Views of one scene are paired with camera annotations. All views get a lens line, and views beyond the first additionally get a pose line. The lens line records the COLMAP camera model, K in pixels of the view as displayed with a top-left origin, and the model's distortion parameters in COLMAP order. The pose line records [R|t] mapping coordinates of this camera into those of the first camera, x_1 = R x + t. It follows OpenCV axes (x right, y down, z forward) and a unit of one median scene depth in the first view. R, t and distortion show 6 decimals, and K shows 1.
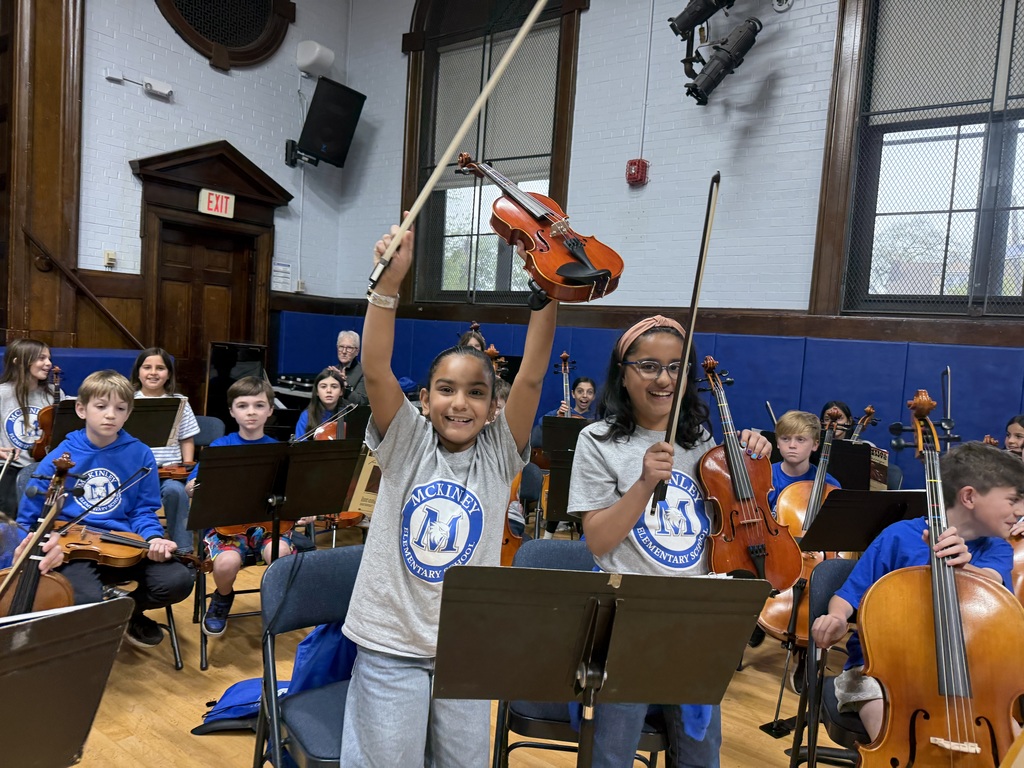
lens RADIAL K [[701.3, 0, 512.0], [0, 701.3, 384.0], [0, 0, 1]] dist [-0.000356, 0.000448]
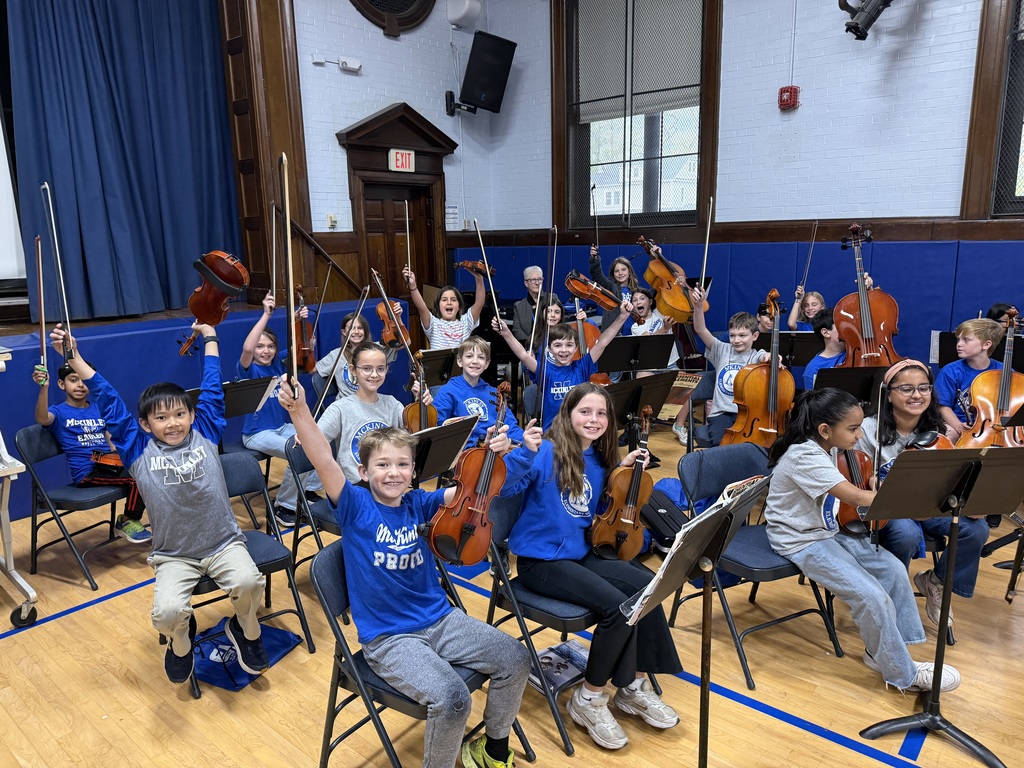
lens RADIAL K [[723.8, 0, 512.0], [0, 723.8, 384.0], [0, 0, 1]] dist [-0.000850, 0.010197]
pose [[0.992918, -0.071907, -0.094564, -0.161911], [0.083995, 0.987847, 0.130776, -0.037543], [0.084012, -0.137793, 0.986892, -0.207461]]
